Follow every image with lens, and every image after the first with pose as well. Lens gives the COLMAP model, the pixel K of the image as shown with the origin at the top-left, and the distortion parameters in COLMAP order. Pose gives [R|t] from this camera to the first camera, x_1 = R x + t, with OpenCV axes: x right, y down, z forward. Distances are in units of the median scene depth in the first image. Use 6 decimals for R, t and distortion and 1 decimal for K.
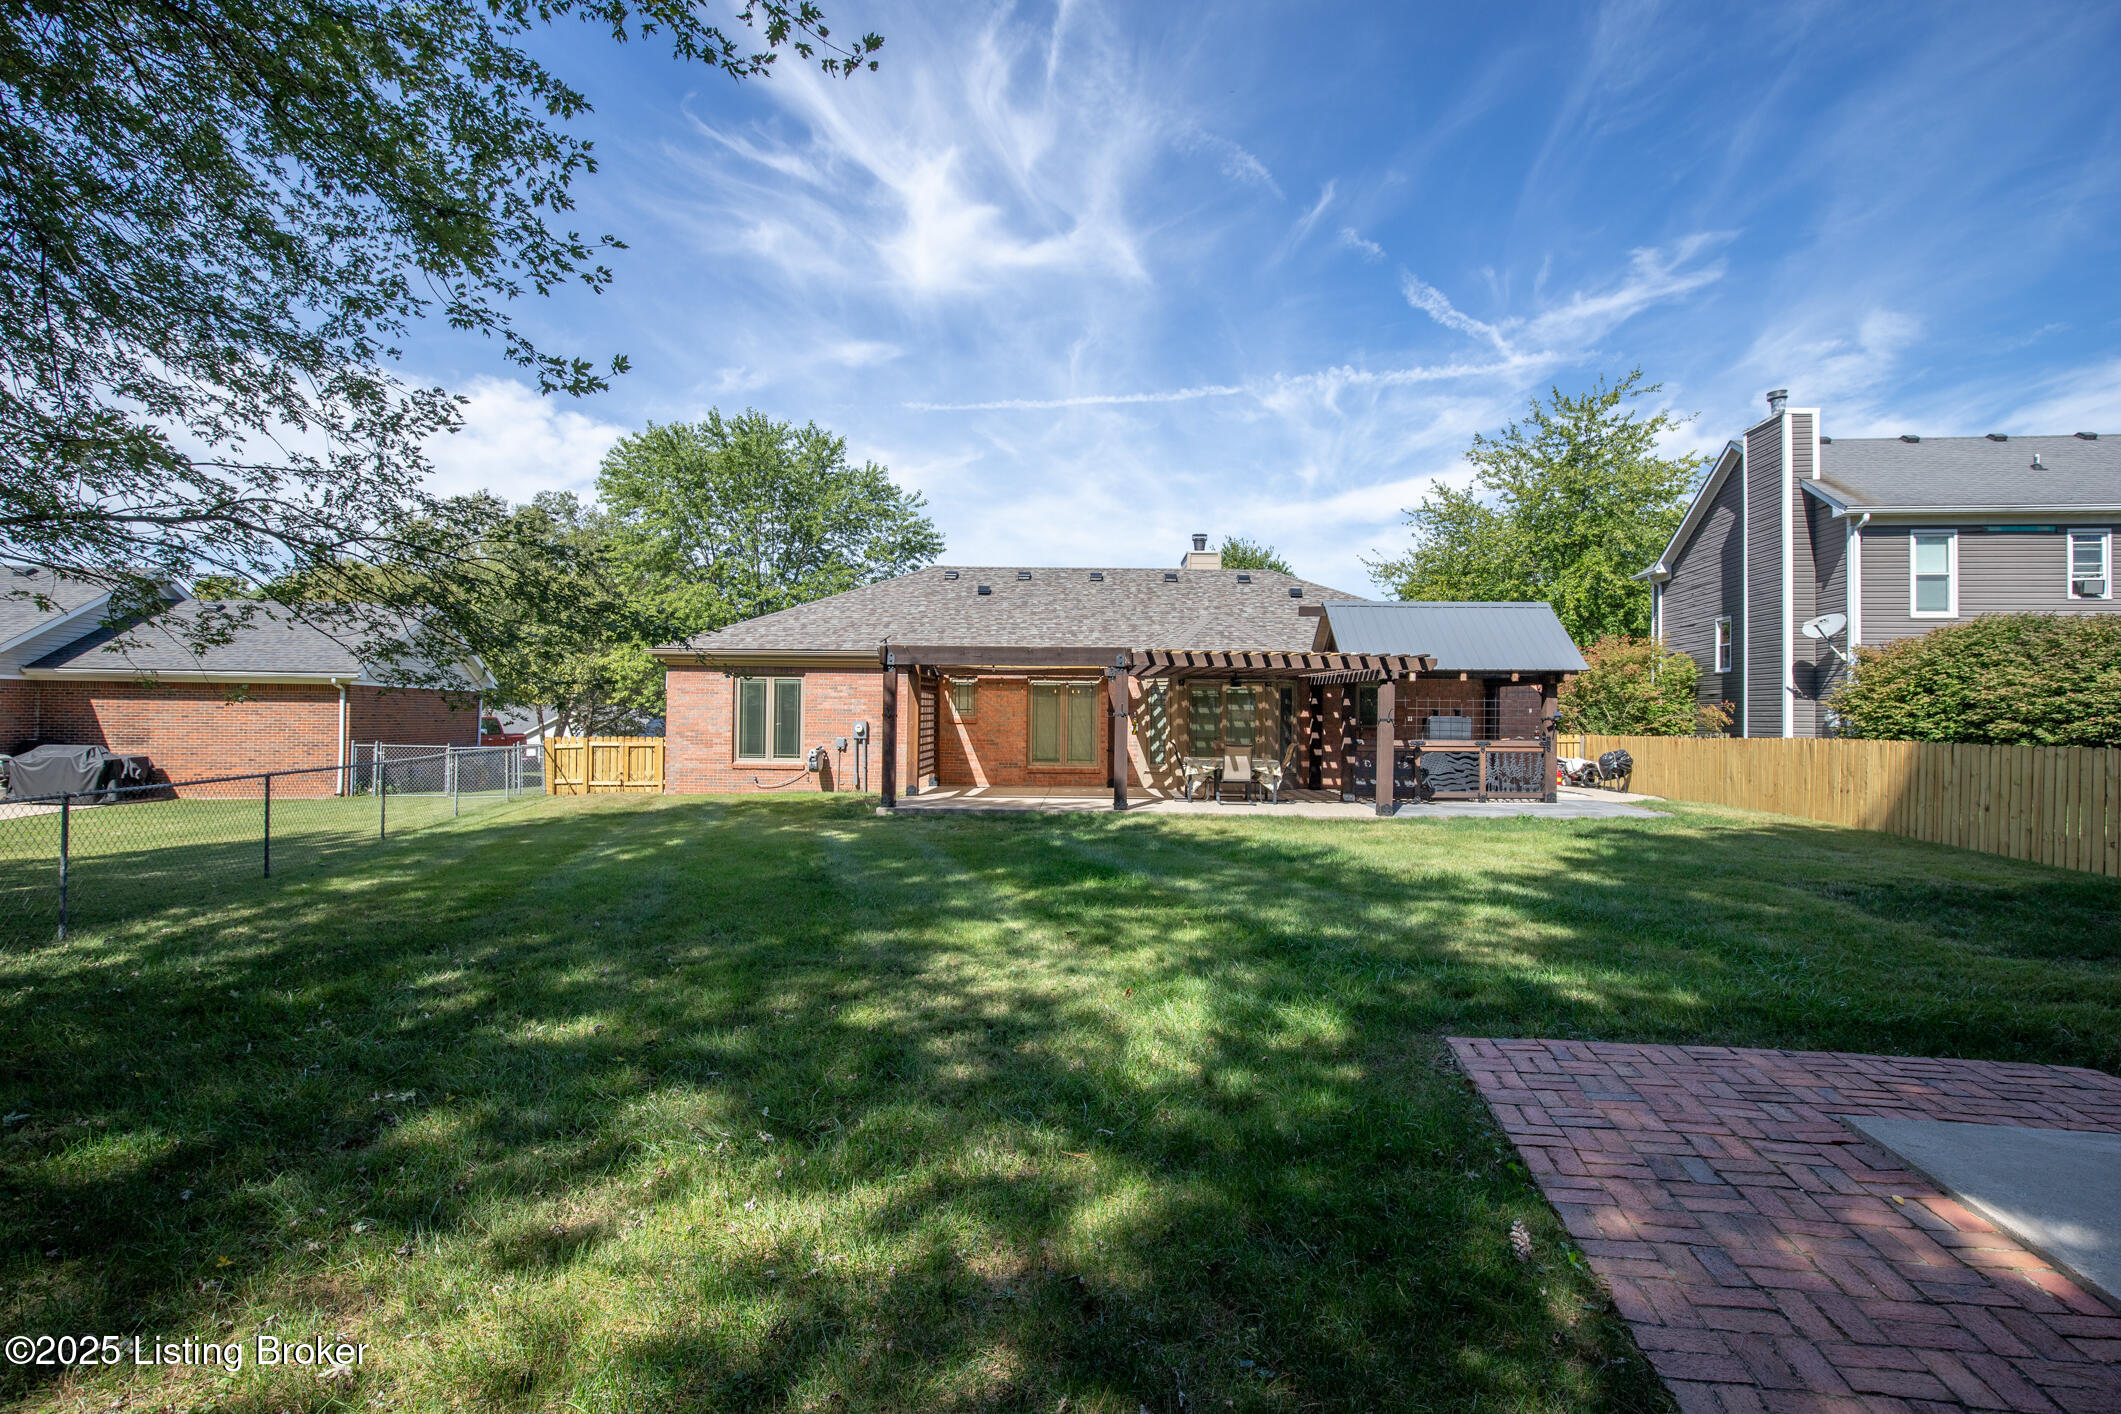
lens RADIAL K [[962.2, 0, 1060.5], [0, 962.2, 707.0], [0, 0, 1]] dist [-0.025778, 0.000085]
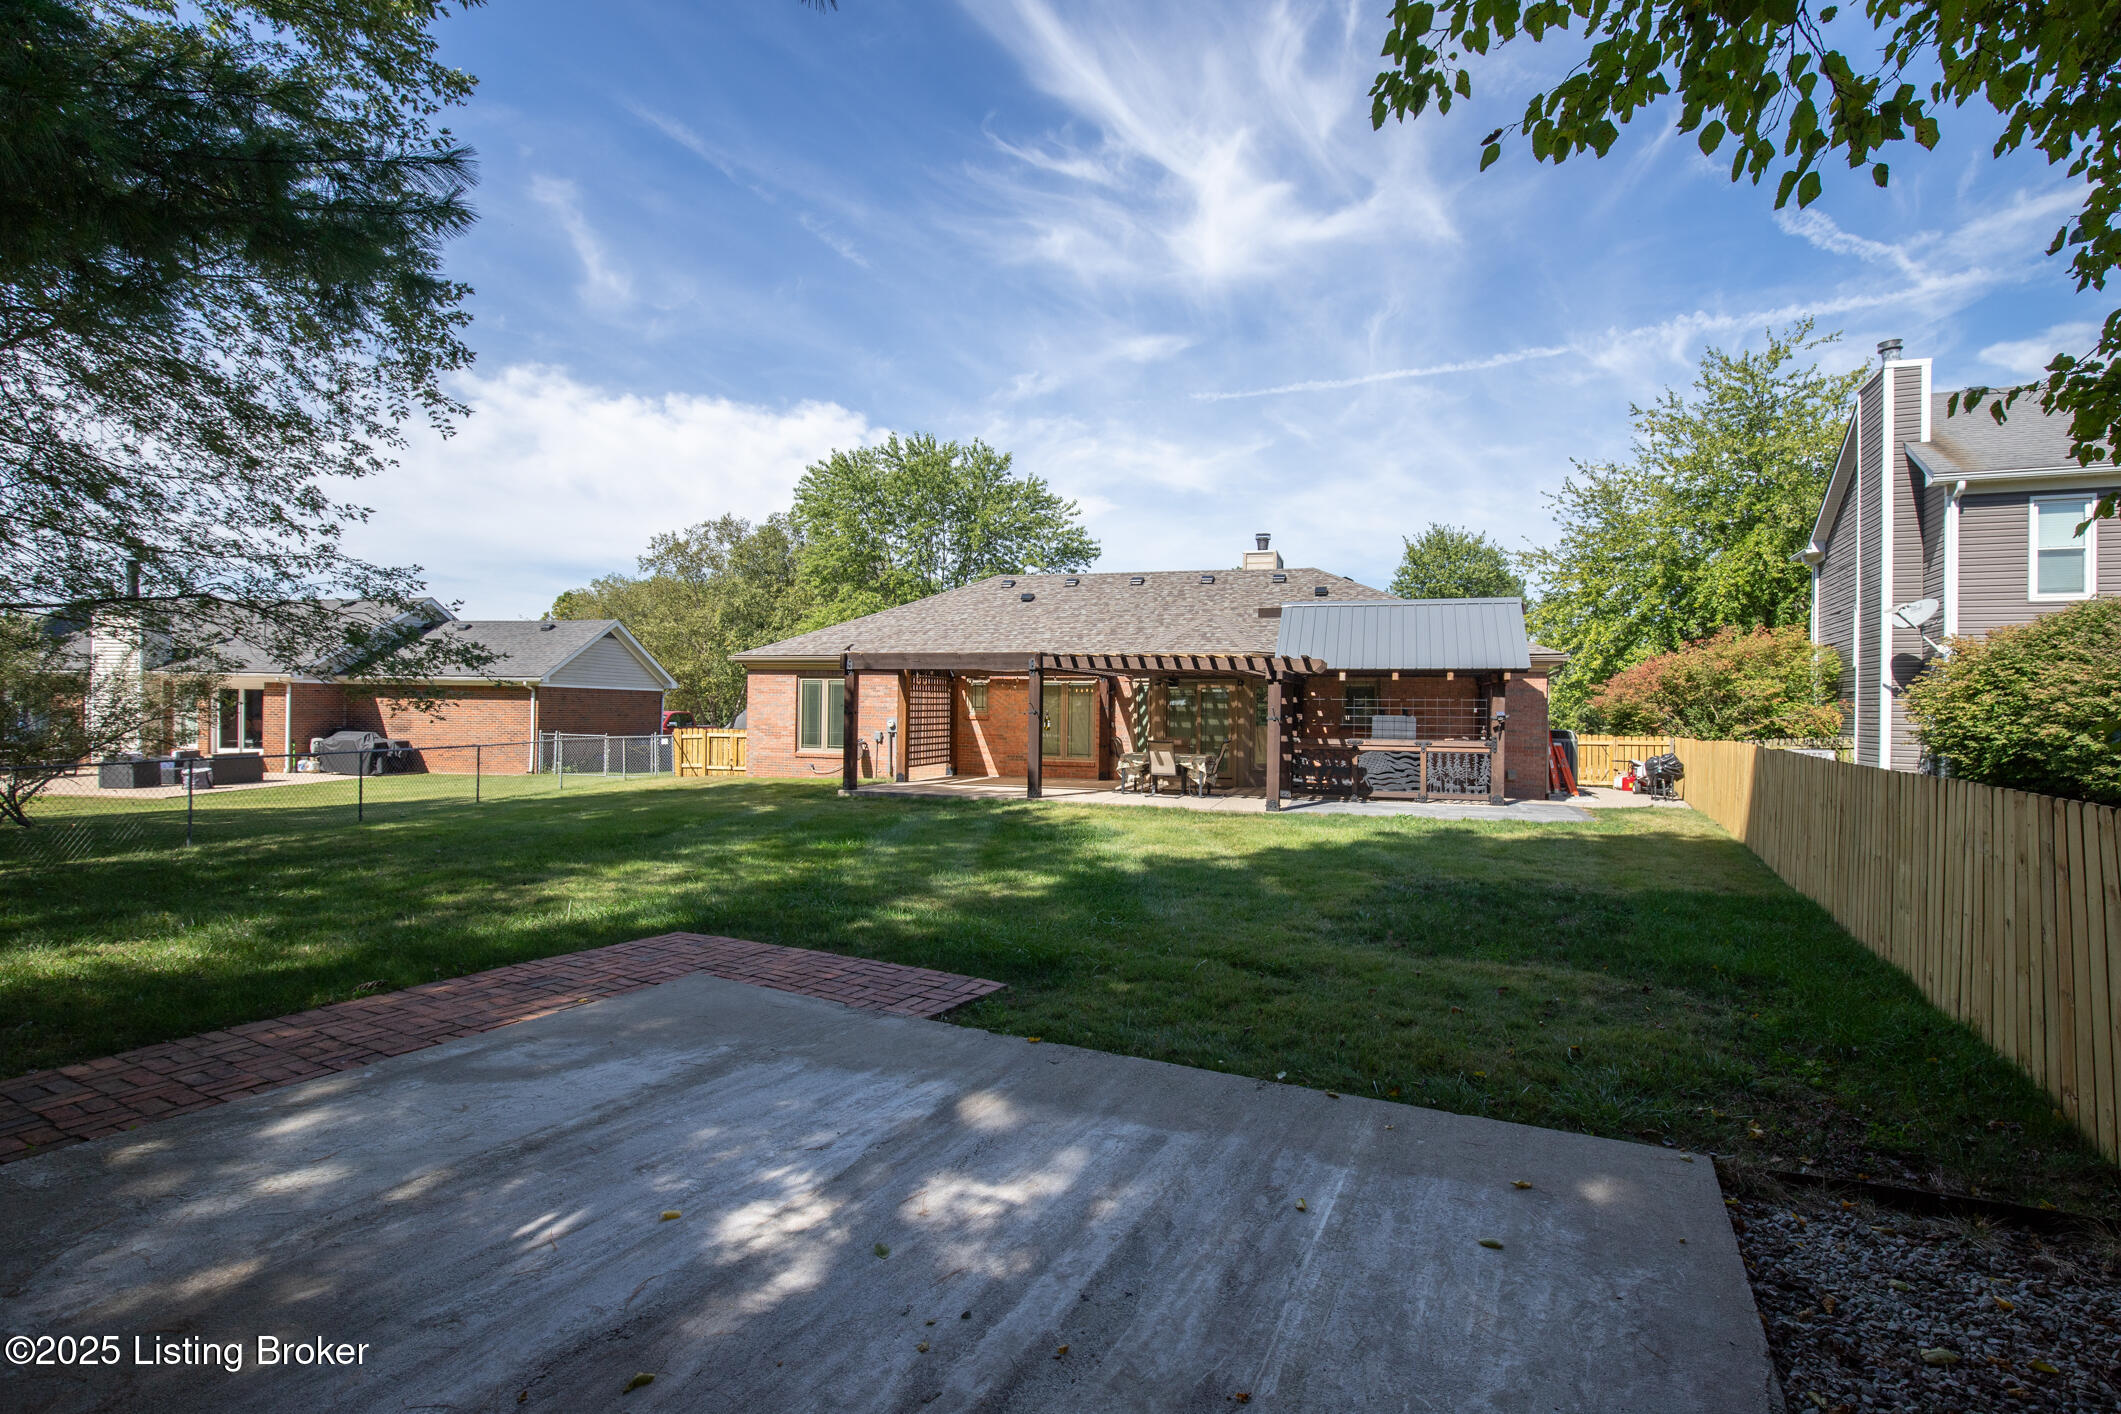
lens RADIAL K [[977.9, 0, 1060.5], [0, 977.9, 707.0], [0, 0, 1]] dist [-0.021650, 0.000025]
pose [[0.959620, 0.002956, -0.281284, 0.312125], [-0.002078, 0.999992, 0.003422, -0.001750], [0.281292, -0.002700, 0.959619, -0.061655]]
